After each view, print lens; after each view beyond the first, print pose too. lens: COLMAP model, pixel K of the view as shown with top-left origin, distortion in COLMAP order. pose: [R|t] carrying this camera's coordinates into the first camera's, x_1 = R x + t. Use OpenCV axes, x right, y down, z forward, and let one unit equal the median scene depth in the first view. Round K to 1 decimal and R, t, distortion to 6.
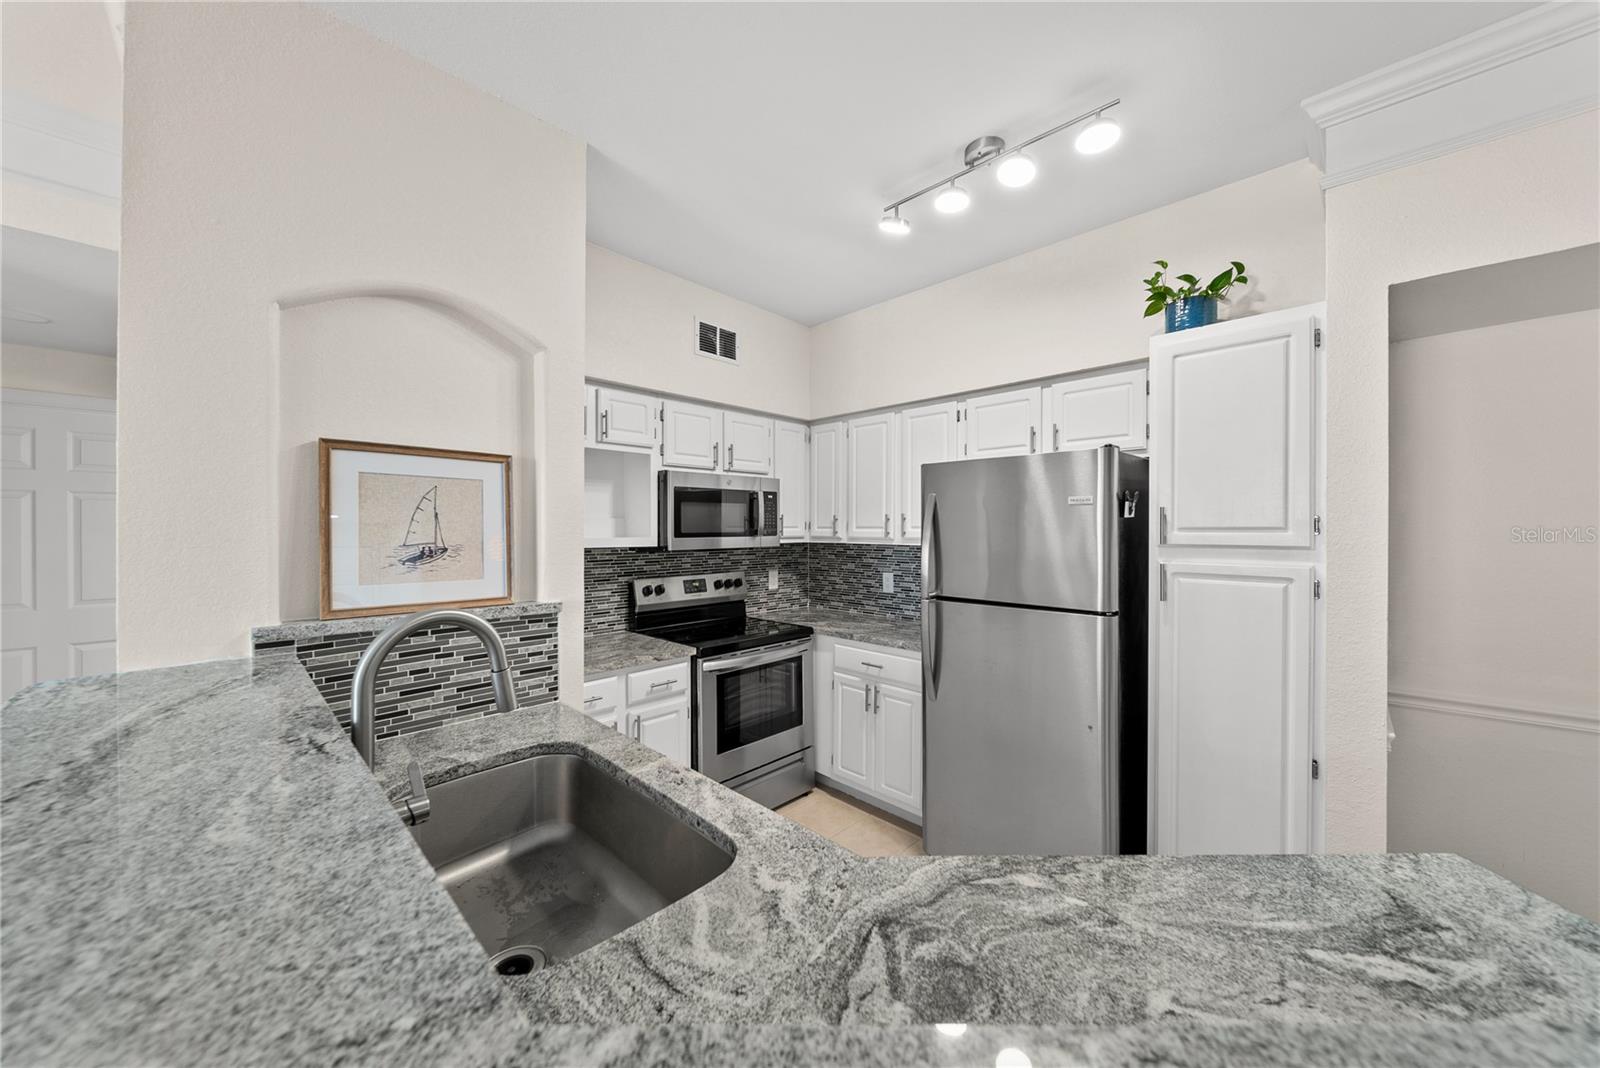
lens RADIAL K [[565.5, 0, 799.5], [0, 565.5, 531.7], [0, 0, 1]] dist [0.000404, -0.000546]
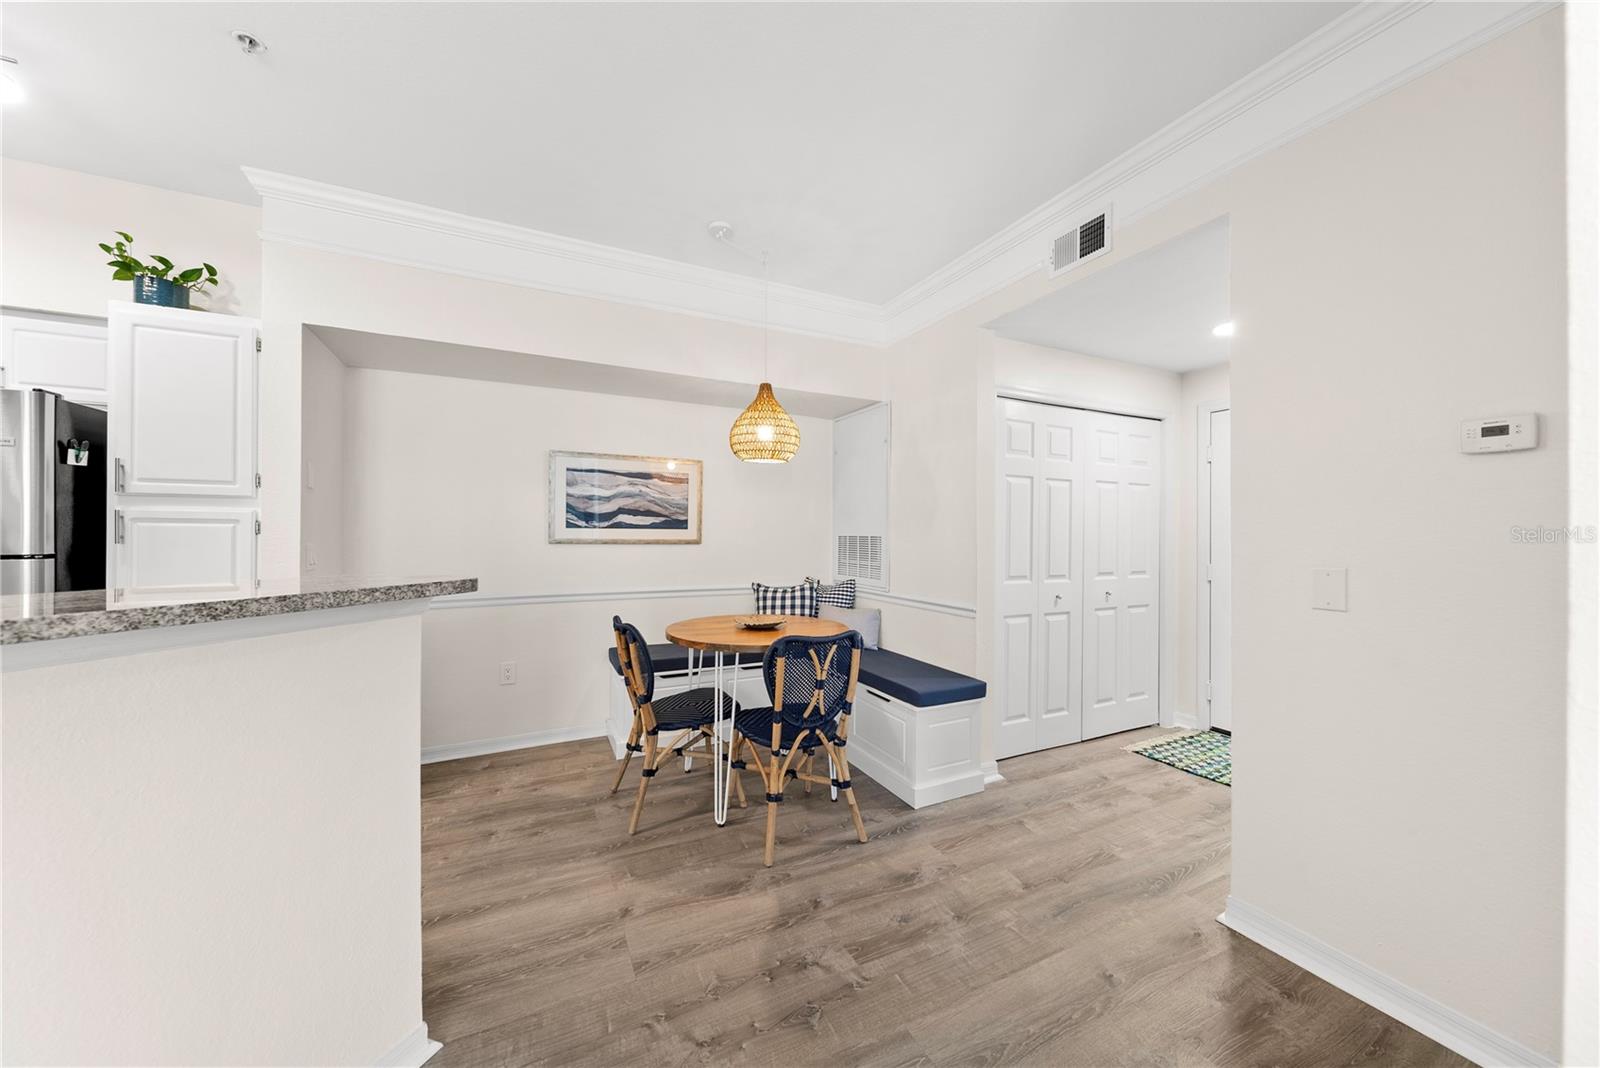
lens RADIAL K [[565.5, 0, 799.5], [0, 565.5, 531.7], [0, 0, 1]] dist [0.000404, -0.000546]
pose [[0.327527, 0.003536, 0.944835, 0.040109], [-0.003182, 0.999991, -0.002640, 0.098449], [-0.944837, -0.002142, 0.327535, -0.610576]]
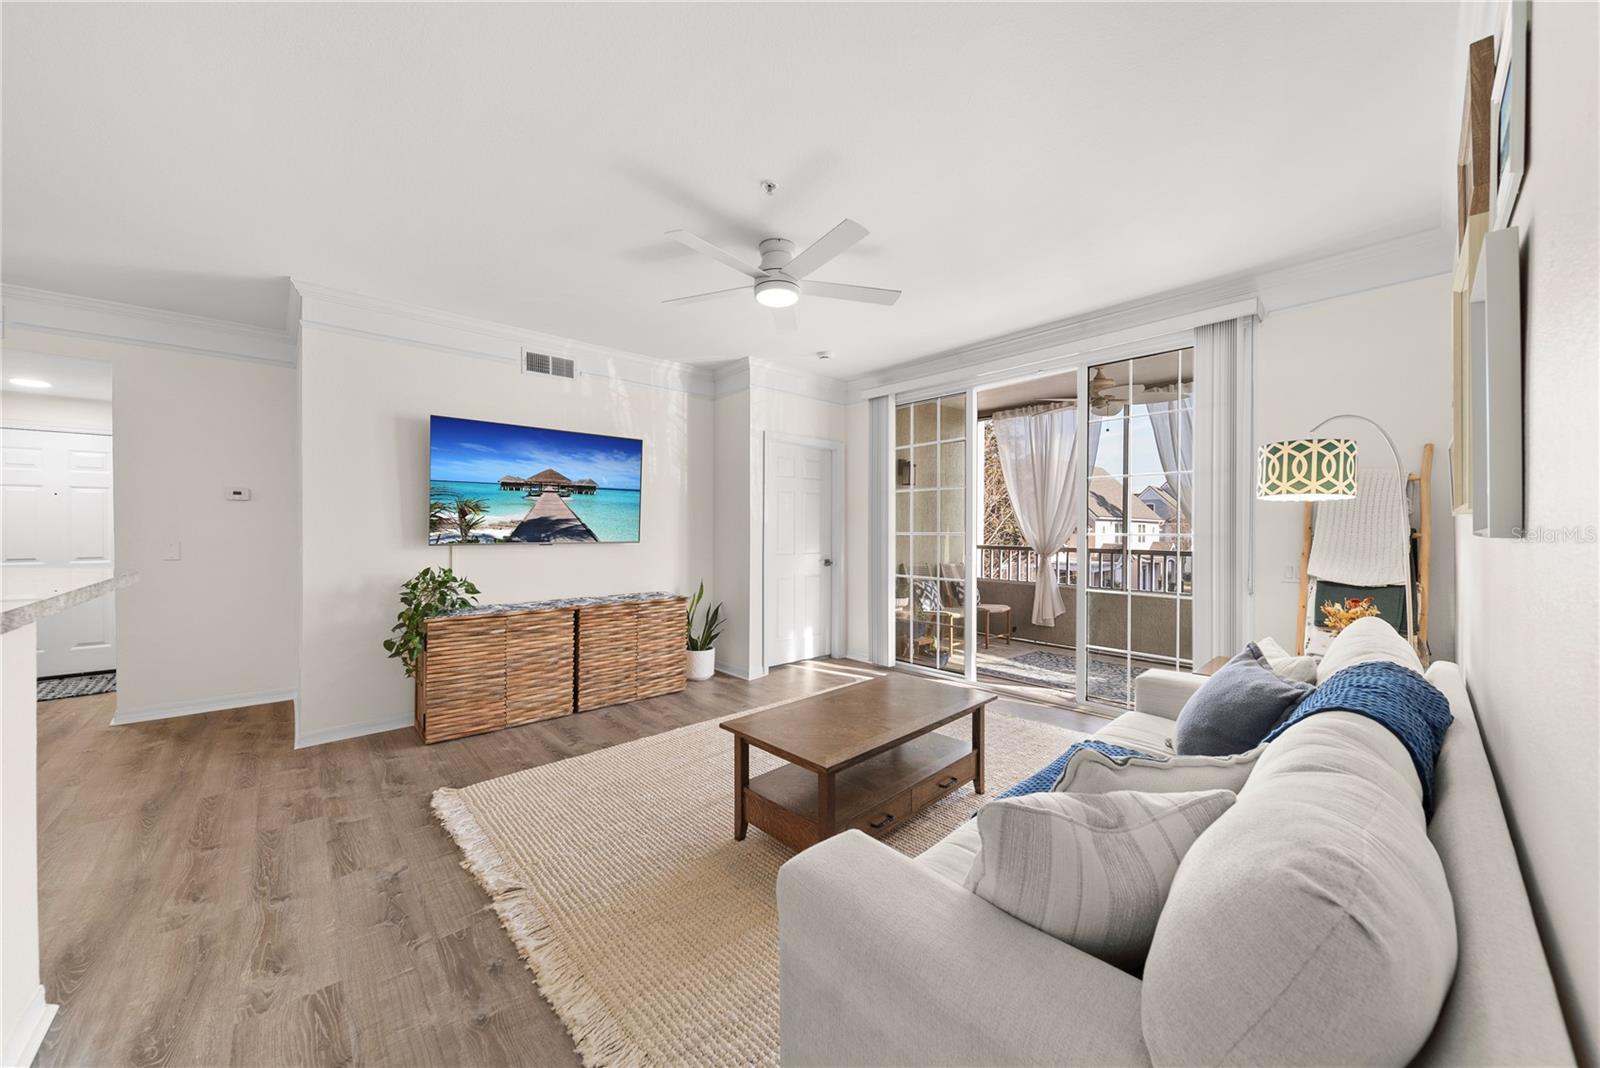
lens RADIAL K [[565.5, 0, 799.5], [0, 565.5, 531.7], [0, 0, 1]] dist [0.000404, -0.000546]
pose [[-0.998567, -0.003768, 0.053385, -1.202421], [-0.003231, 0.999943, 0.010133, 0.085051], [-0.053420, 0.009946, -0.998523, 0.776872]]
